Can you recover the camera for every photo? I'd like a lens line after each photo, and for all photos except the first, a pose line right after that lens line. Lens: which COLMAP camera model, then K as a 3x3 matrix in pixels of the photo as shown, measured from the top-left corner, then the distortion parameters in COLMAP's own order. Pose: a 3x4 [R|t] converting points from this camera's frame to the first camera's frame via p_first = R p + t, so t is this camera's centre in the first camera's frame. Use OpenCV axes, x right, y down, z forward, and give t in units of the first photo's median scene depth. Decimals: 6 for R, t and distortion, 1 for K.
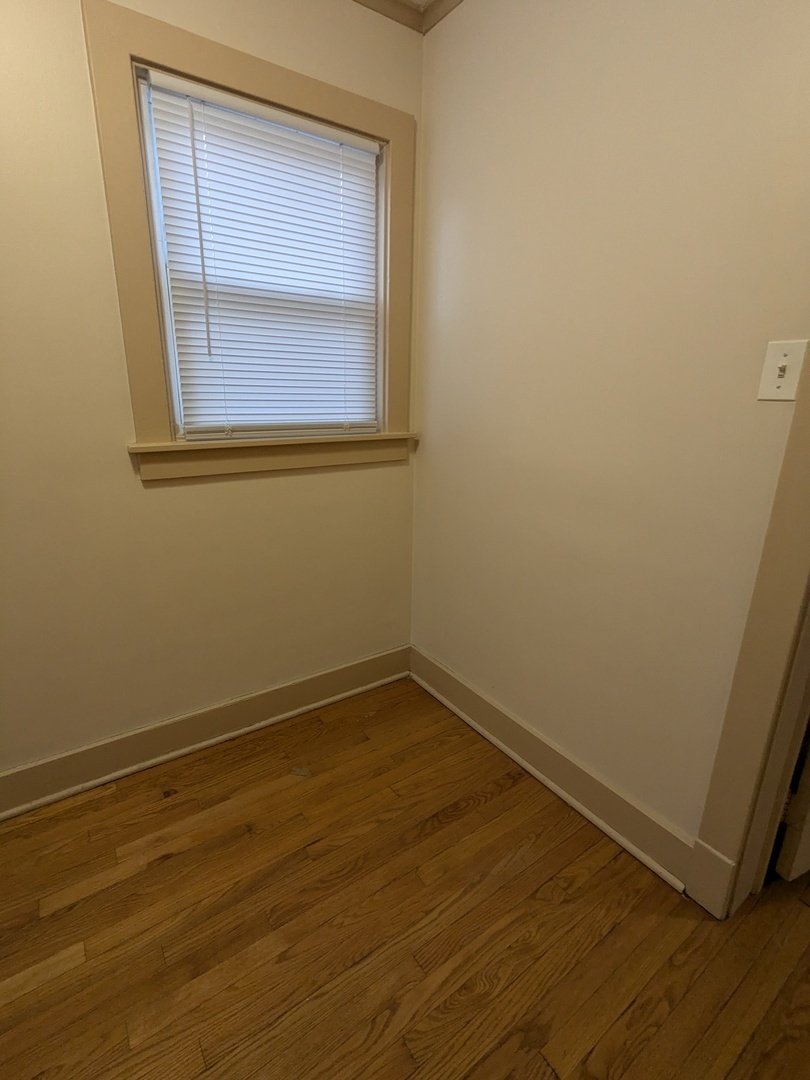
lens RADIAL K [[512.1, 0, 405.0], [0, 512.1, 540.0], [0, 0, 1]] dist [-0.001125, 0.001723]
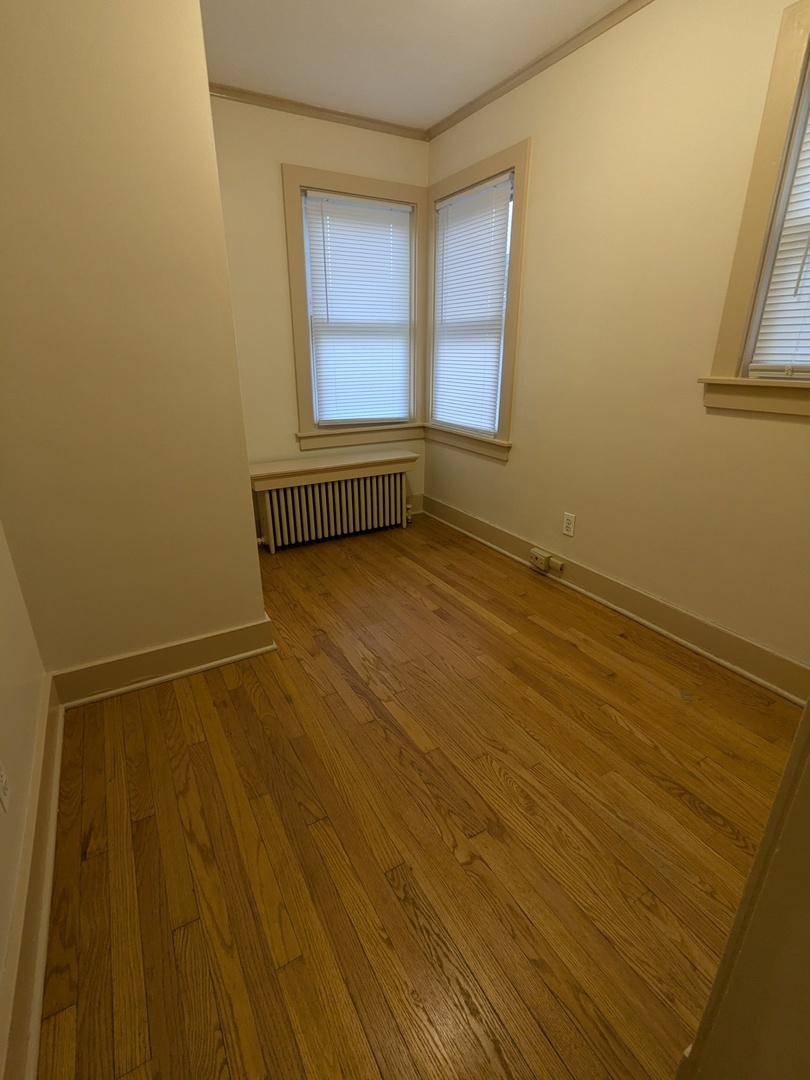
lens RADIAL K [[512.1, 0, 405.0], [0, 512.1, 540.0], [0, 0, 1]] dist [-0.001125, 0.001723]
pose [[-0.096301, 0.333920, -0.937669, 0.940603], [-0.284593, 0.893483, 0.347413, -0.054544], [0.953799, 0.300310, 0.008988, 0.415445]]
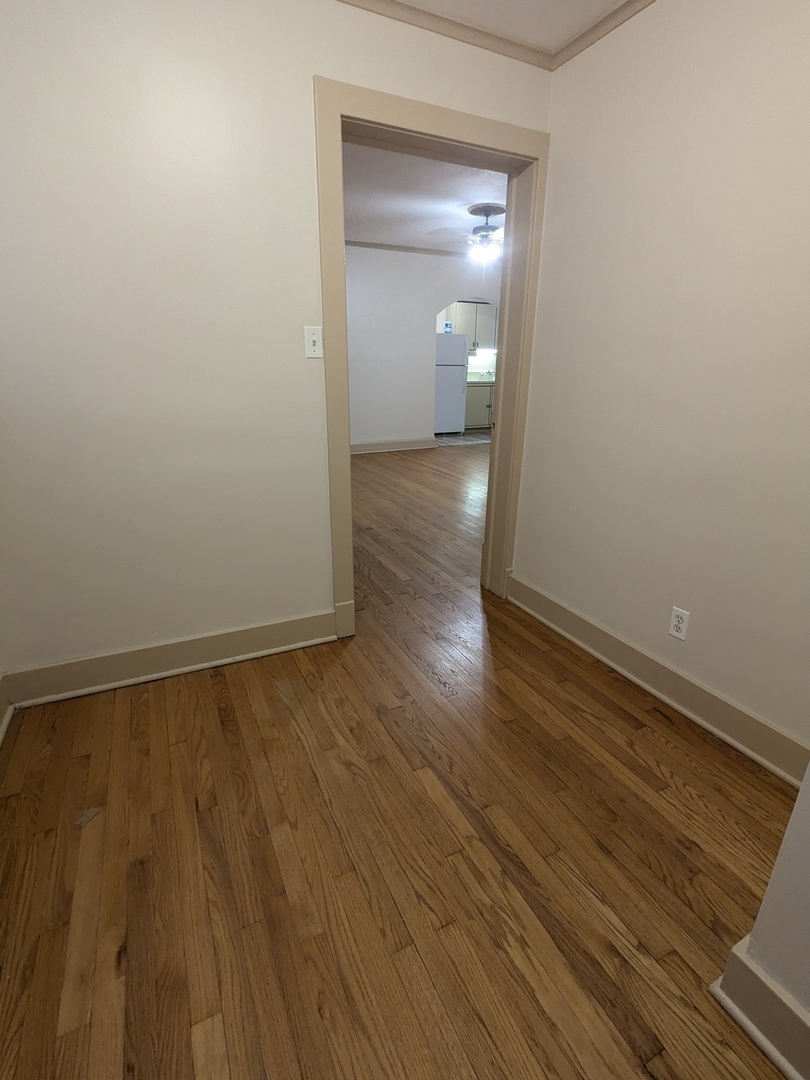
lens RADIAL K [[512.1, 0, 405.0], [0, 512.1, 540.0], [0, 0, 1]] dist [-0.001125, 0.001723]
pose [[0.158532, -0.338632, 0.927467, -0.937173], [0.272440, 0.917882, 0.288564, -0.079829], [-0.949023, 0.206932, 0.237771, 0.268539]]
